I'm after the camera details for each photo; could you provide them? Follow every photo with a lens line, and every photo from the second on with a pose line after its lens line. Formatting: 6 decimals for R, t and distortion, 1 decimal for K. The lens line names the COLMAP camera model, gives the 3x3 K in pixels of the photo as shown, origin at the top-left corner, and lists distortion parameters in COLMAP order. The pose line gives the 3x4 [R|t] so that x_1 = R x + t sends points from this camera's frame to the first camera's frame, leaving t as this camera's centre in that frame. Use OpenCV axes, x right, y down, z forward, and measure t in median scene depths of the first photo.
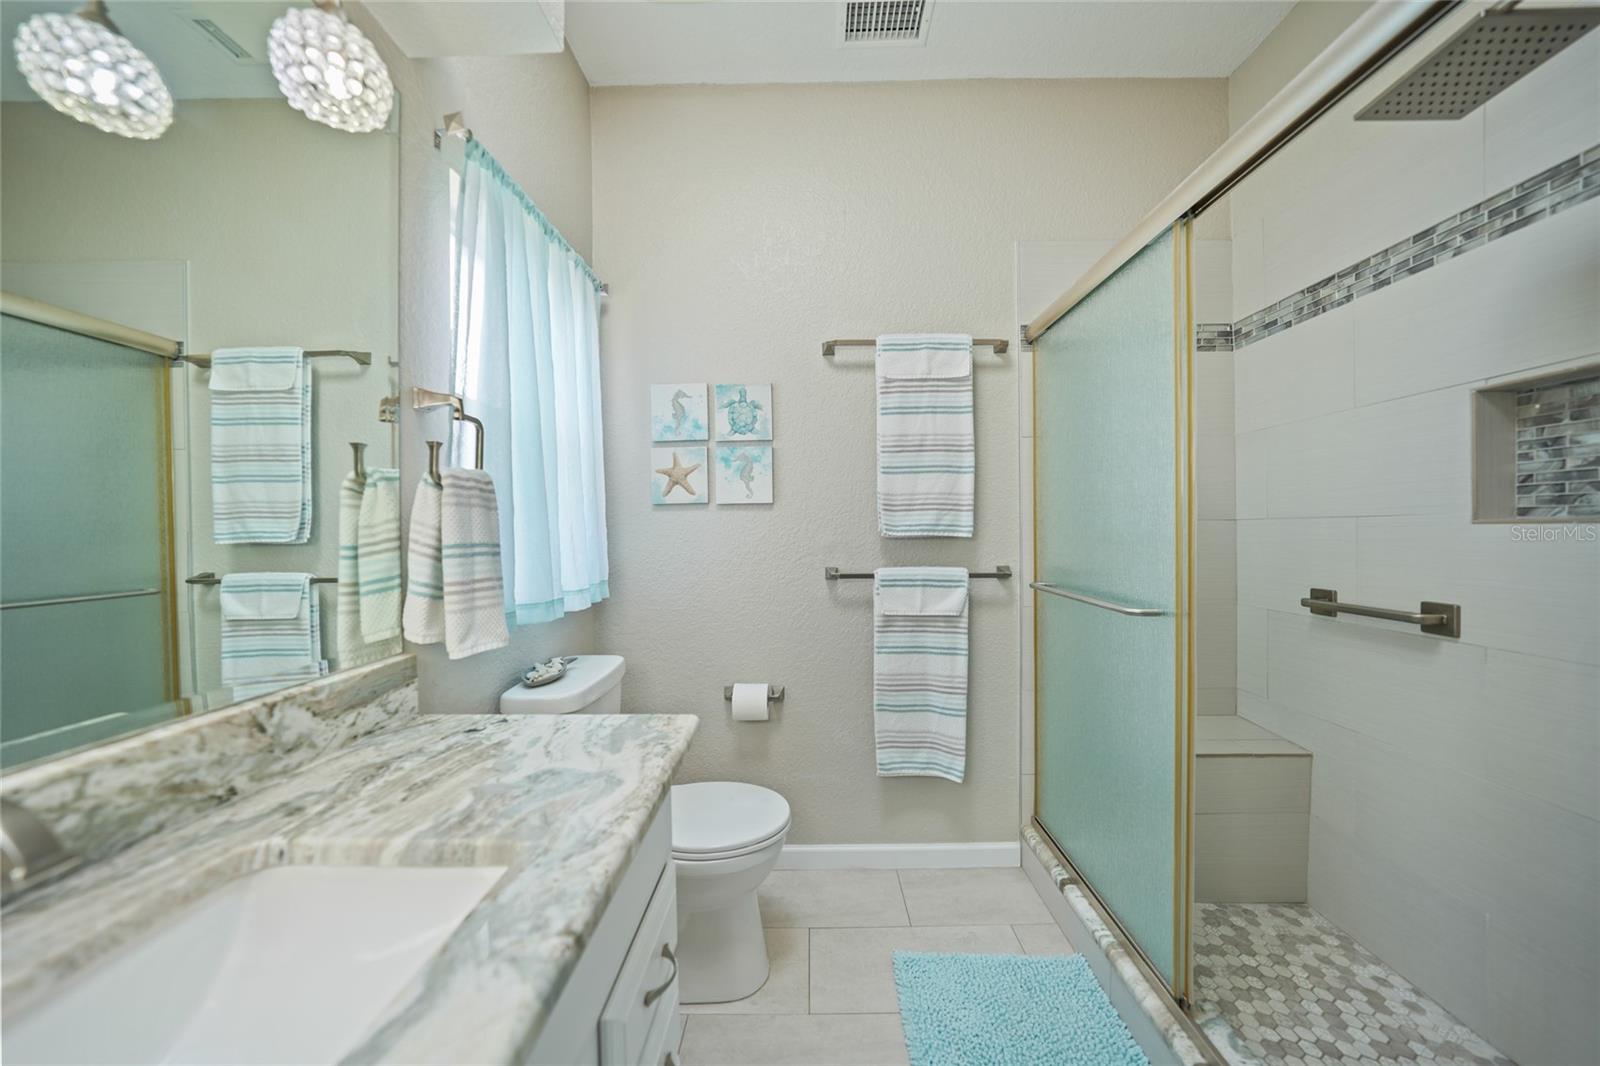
lens RADIAL K [[547.9, 0, 798.0], [0, 547.9, 529.9], [0, 0, 1]] dist [-0.027129, 0.005178]
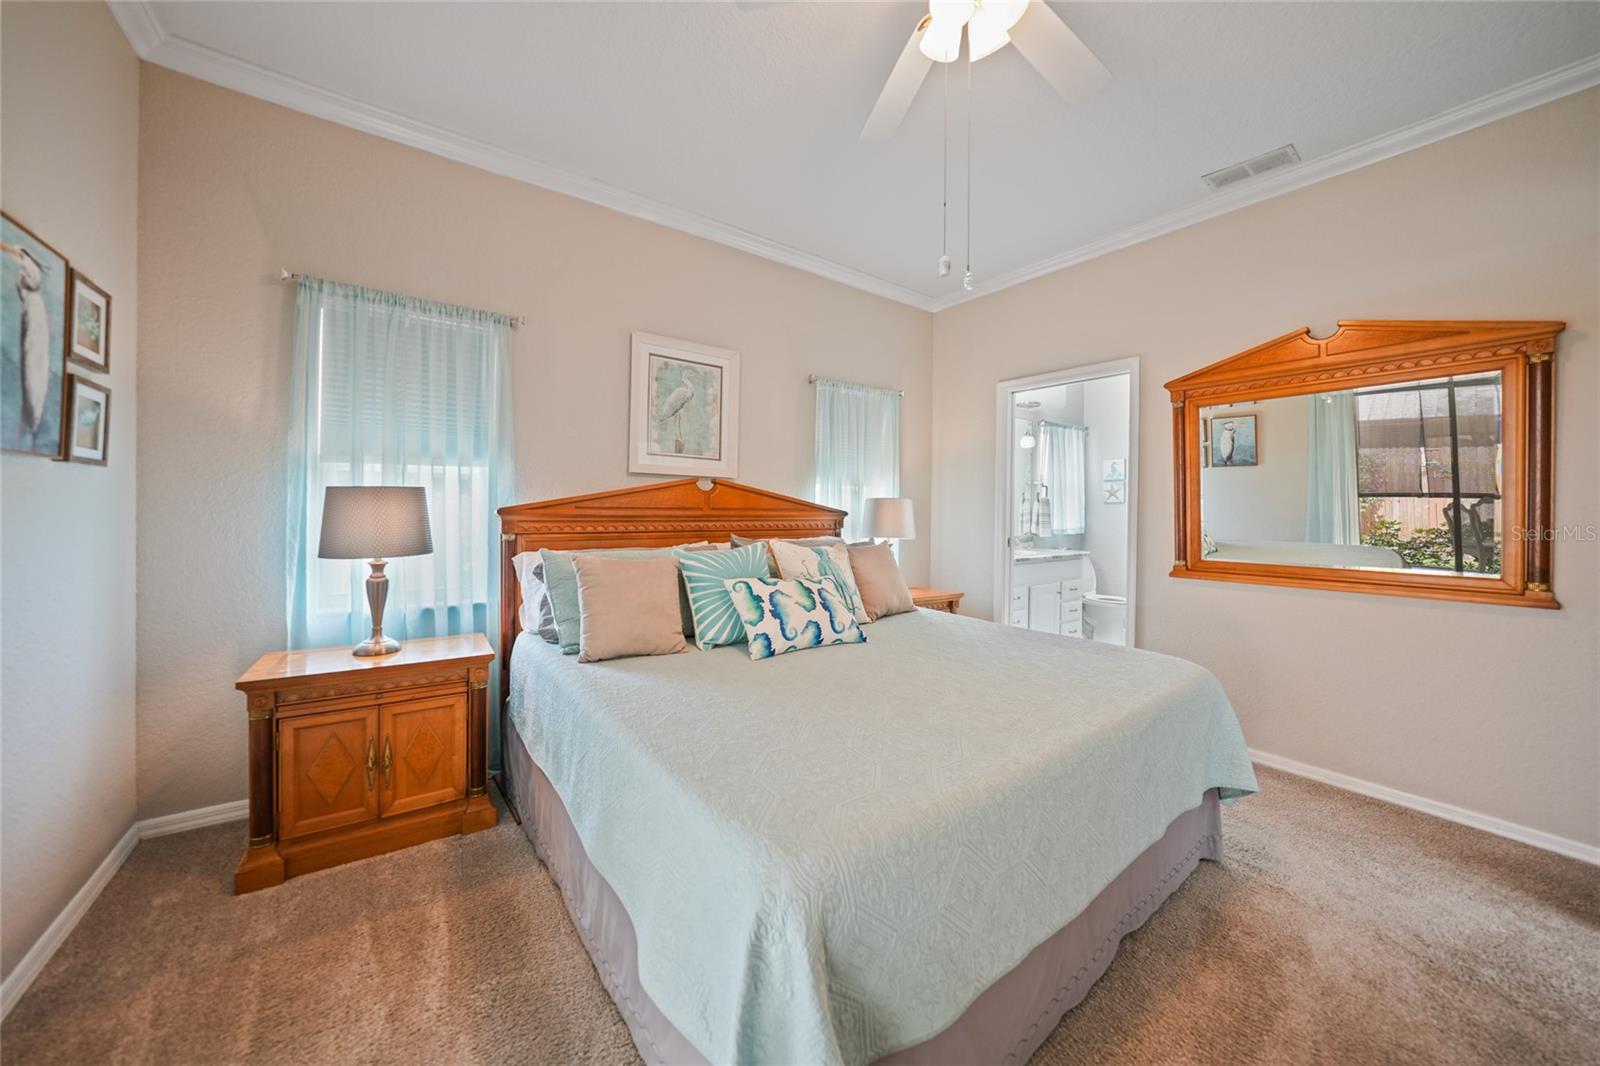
lens RADIAL K [[554.3, 0, 788.2], [0, 554.3, 527.0], [0, 0, 1]] dist [-0.025964, 0.006892]
pose [[0.586093, 0.040832, -0.809214, 2.579730], [-0.015392, 0.999110, 0.039266, -0.017098], [0.810097, -0.010559, 0.586200, -4.719477]]
